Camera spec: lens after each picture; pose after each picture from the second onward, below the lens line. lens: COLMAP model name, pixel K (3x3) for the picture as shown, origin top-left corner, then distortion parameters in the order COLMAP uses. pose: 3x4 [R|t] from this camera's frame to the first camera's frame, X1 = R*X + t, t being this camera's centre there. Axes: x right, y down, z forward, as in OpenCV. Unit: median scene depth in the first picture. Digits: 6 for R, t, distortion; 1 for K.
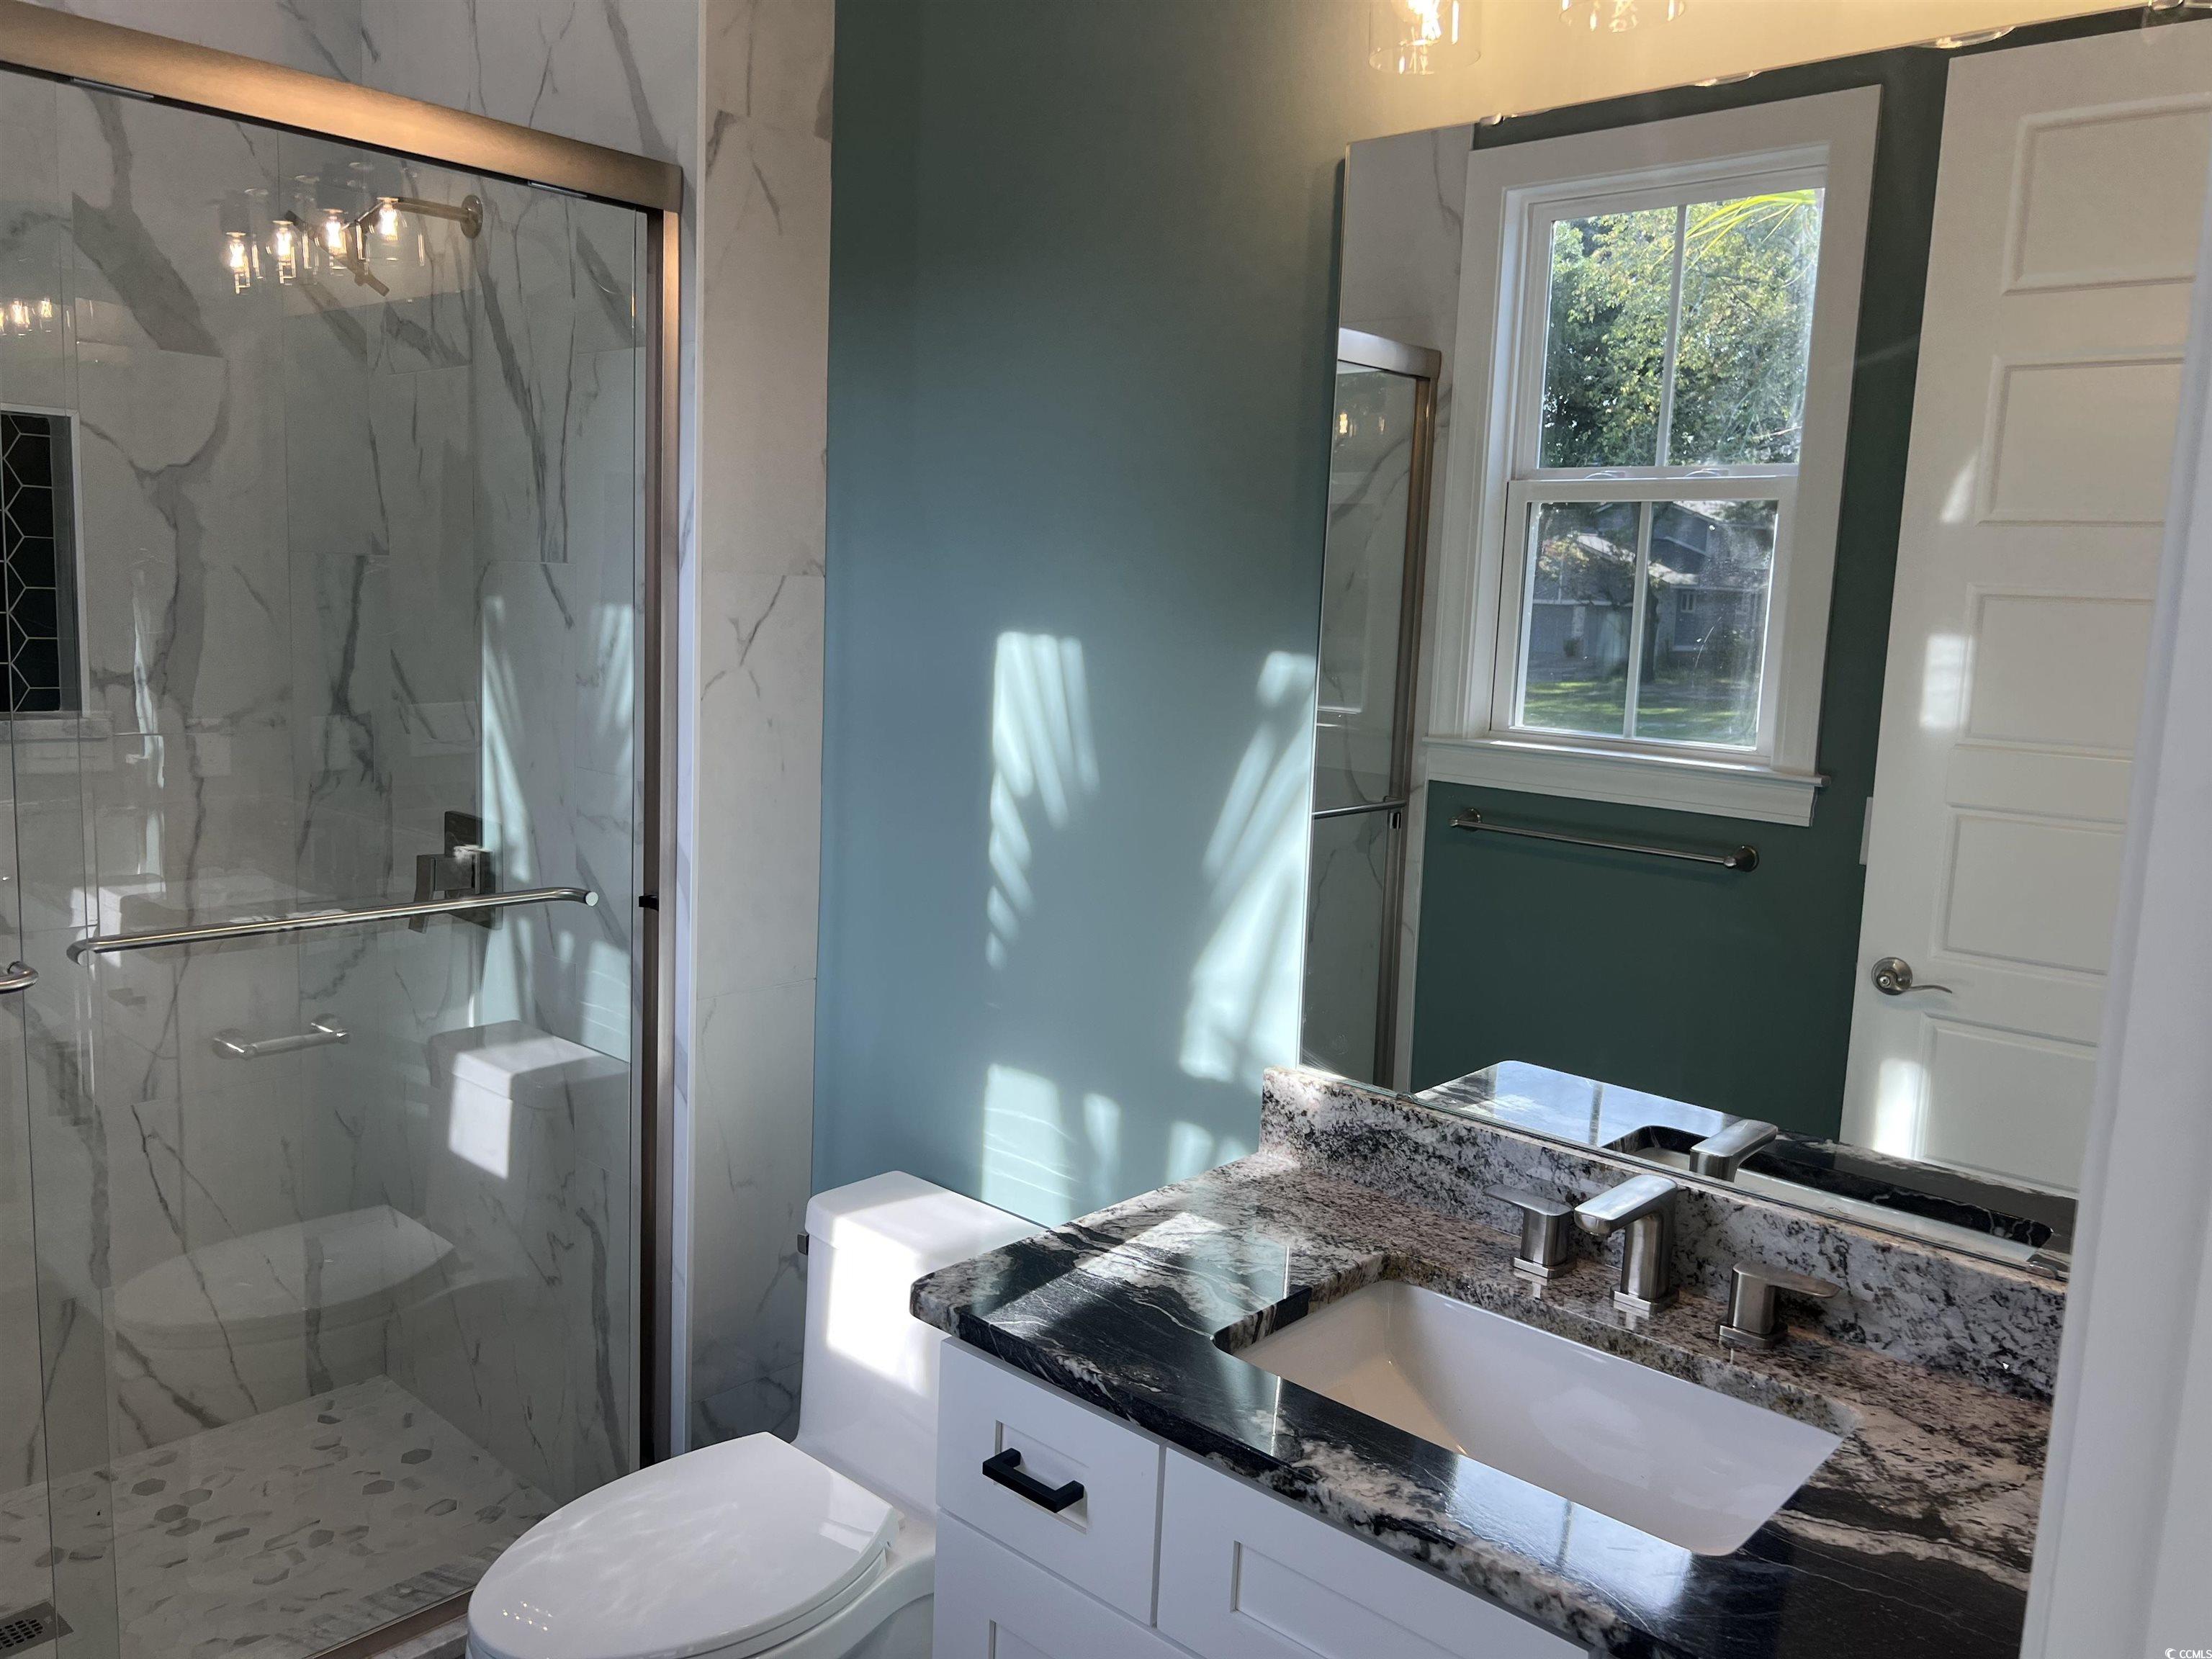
lens RADIAL K [[1652.7, 0, 1107.2], [0, 1652.7, 818.9], [0, 0, 1]] dist [0.053986, -0.078507]
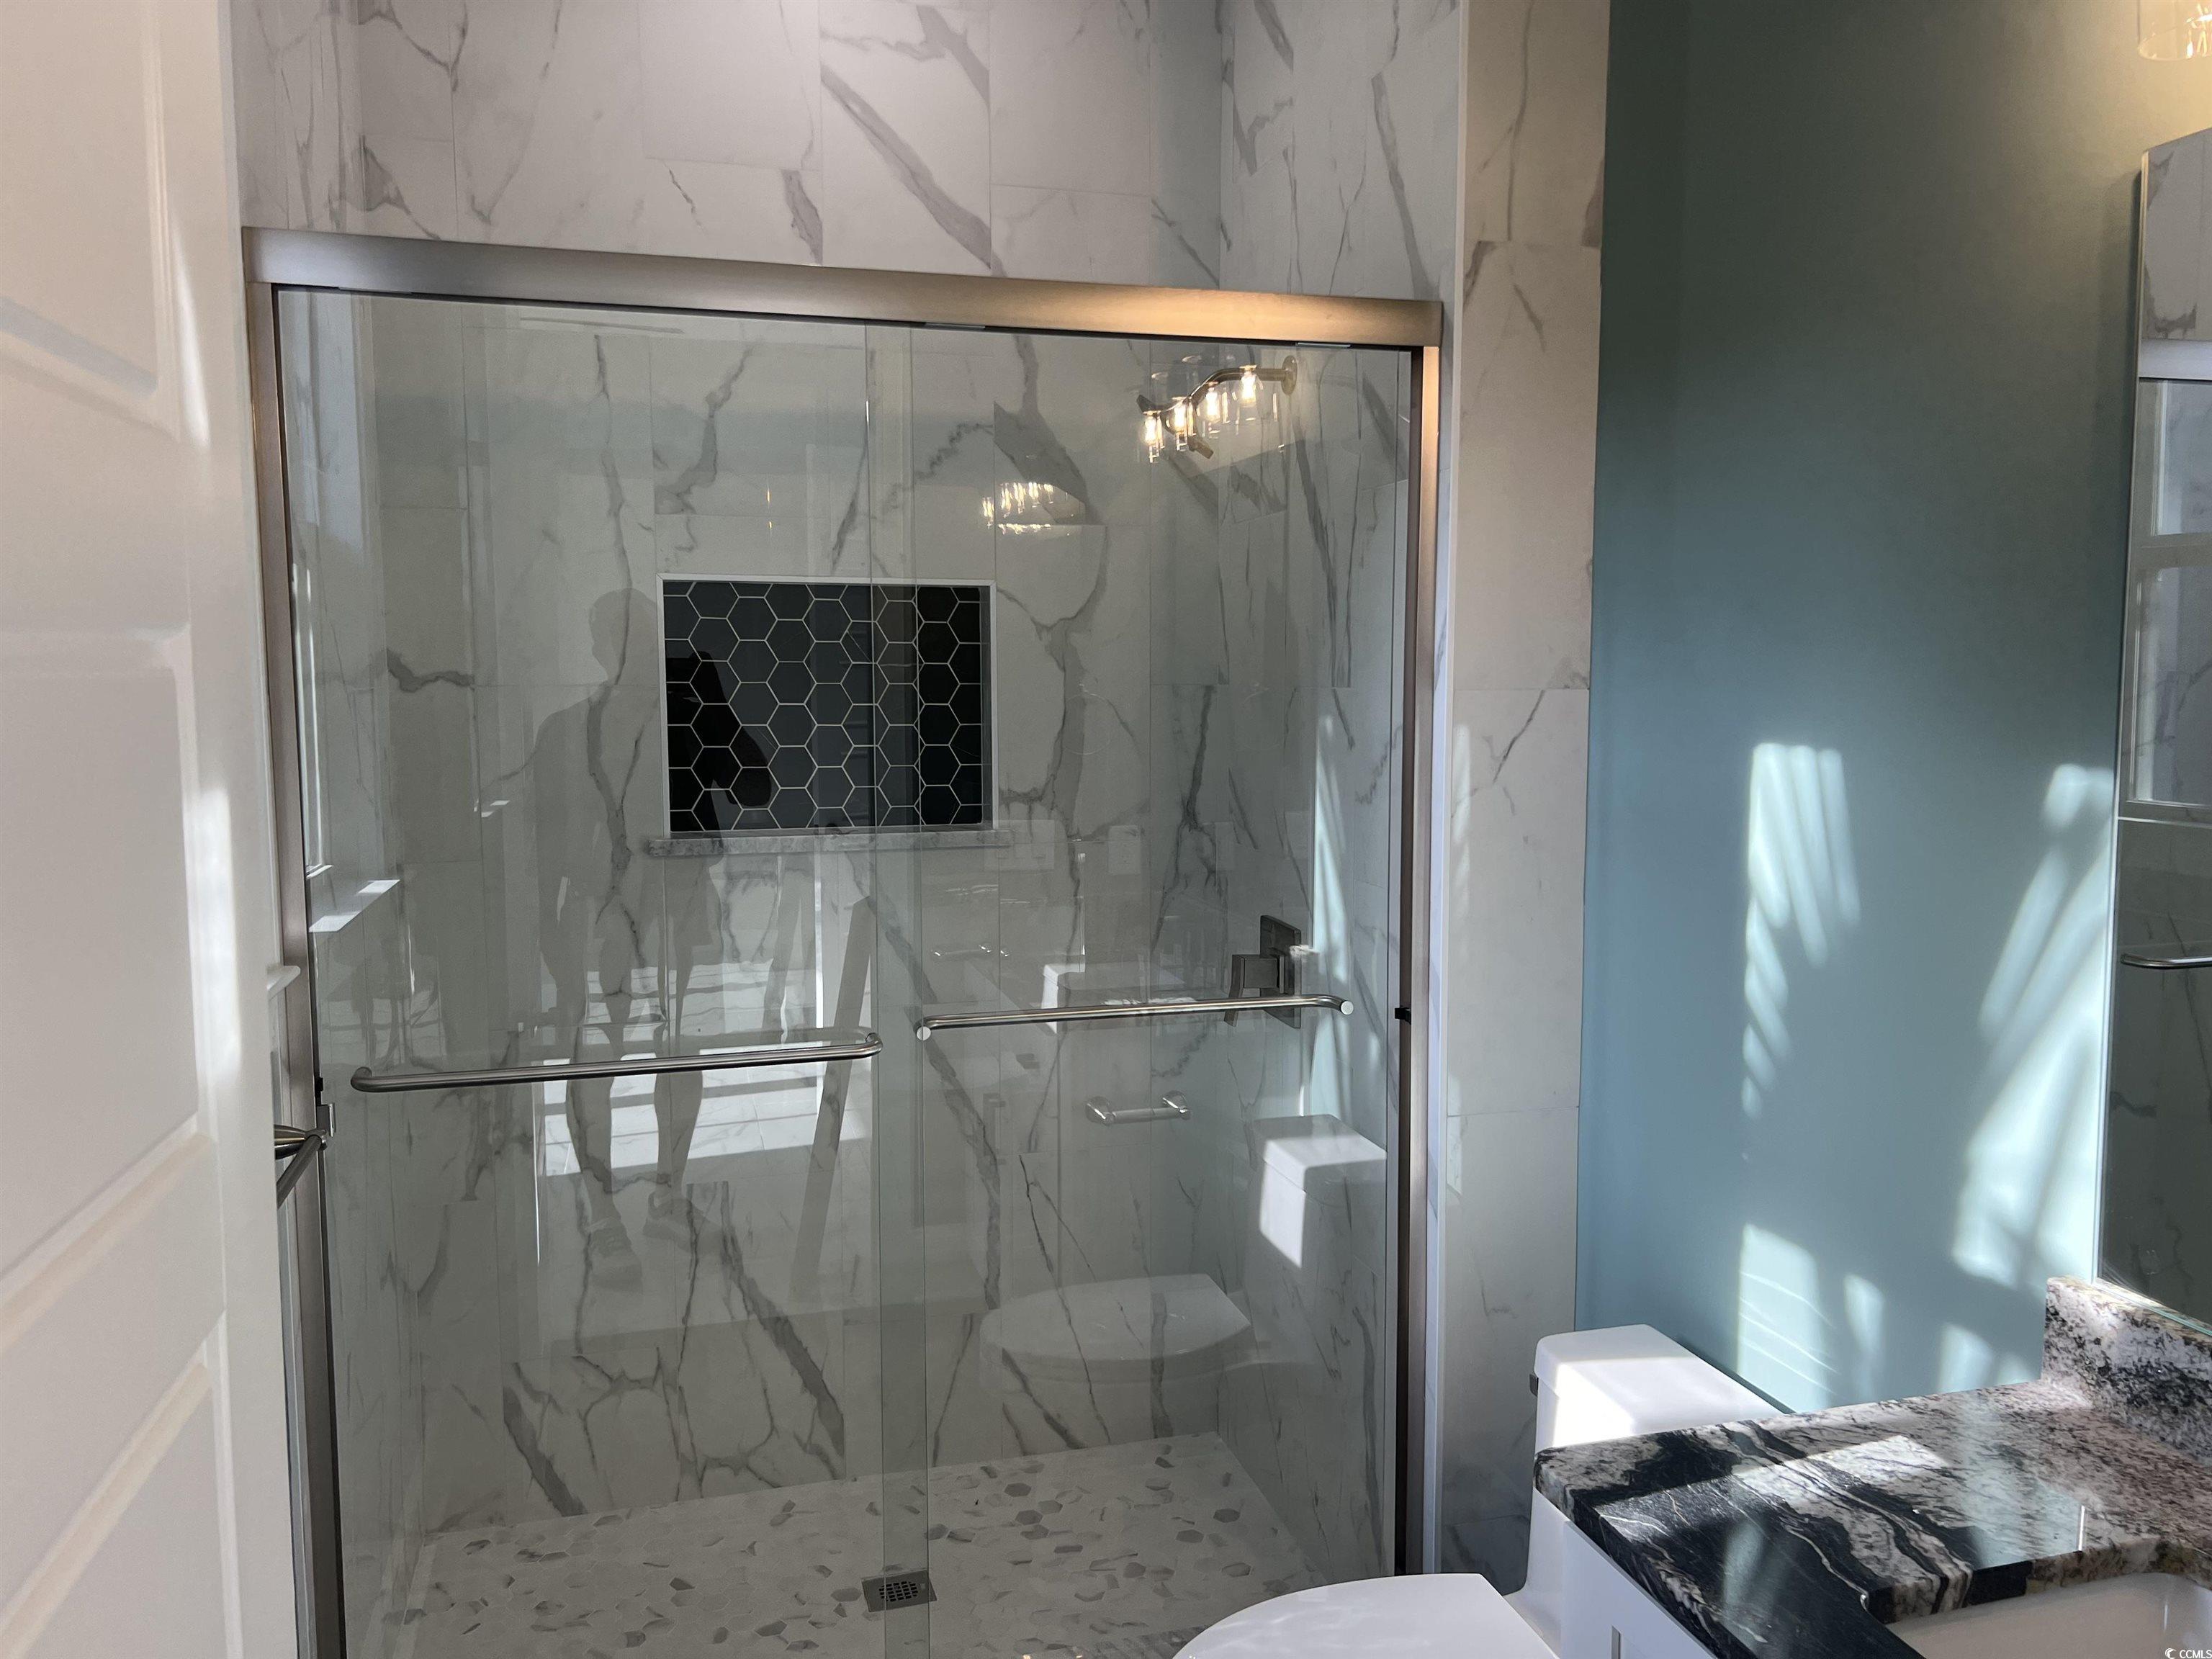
lens RADIAL K [[1652.7, 0, 1107.2], [0, 1652.7, 818.9], [0, 0, 1]] dist [0.053986, -0.078507]
pose [[0.835947, 0.002813, -0.548802, 0.135025], [-0.034117, 0.998319, -0.046851, -0.016533], [0.547748, 0.057888, 0.834638, 0.045099]]
